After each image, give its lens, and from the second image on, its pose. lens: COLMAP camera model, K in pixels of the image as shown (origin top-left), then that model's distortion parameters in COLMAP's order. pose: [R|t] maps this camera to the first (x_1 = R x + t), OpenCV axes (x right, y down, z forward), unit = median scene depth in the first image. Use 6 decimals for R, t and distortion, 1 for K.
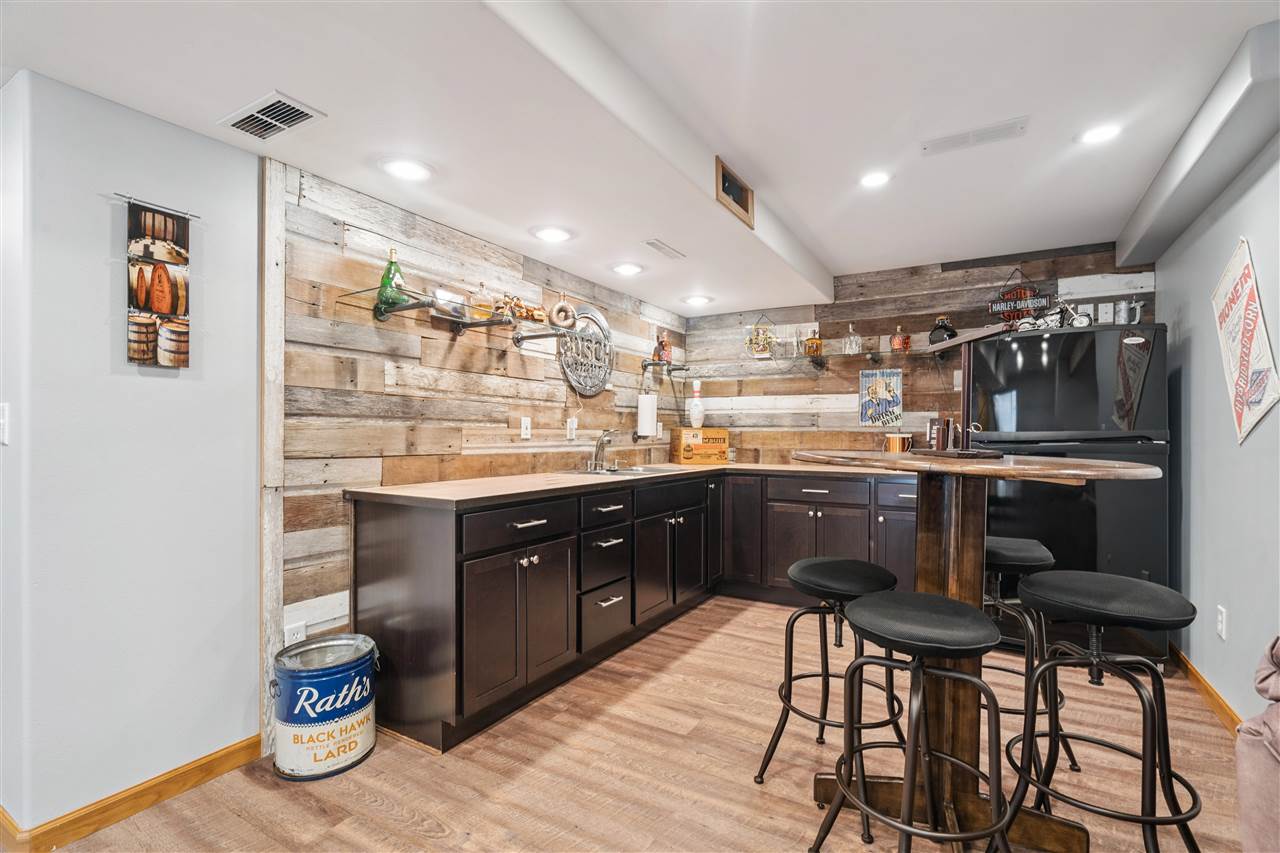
lens RADIAL K [[577.8, 0, 643.8], [0, 577.8, 432.5], [0, 0, 1]] dist [-0.007365, 0.001207]
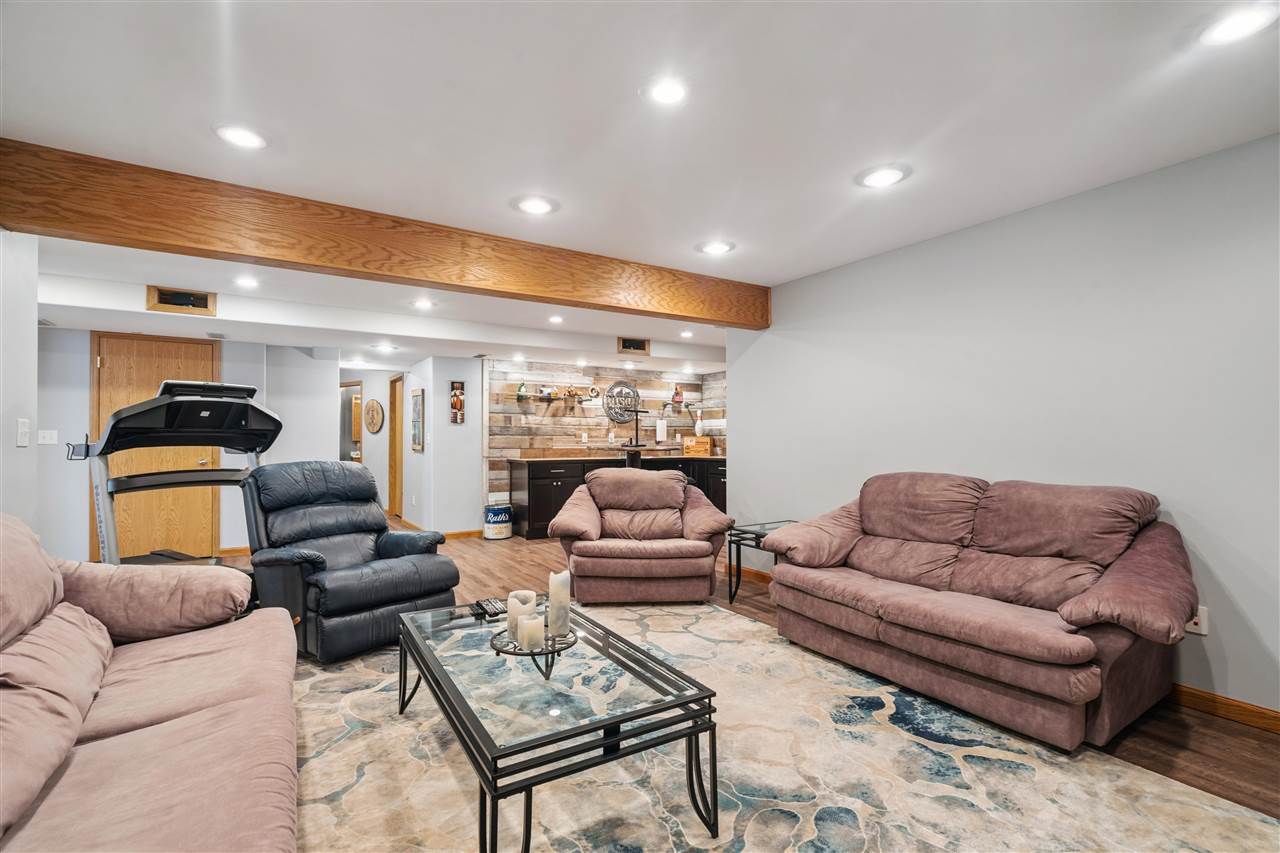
lens RADIAL K [[577.8, 0, 638.0], [0, 577.8, 430.3], [0, 0, 1]] dist [-0.007365, 0.001207]
pose [[0.886982, -0.009371, -0.461709, 1.347317], [0.004095, 0.999914, -0.012428, -0.010510], [0.461786, 0.009133, 0.886944, -1.249918]]
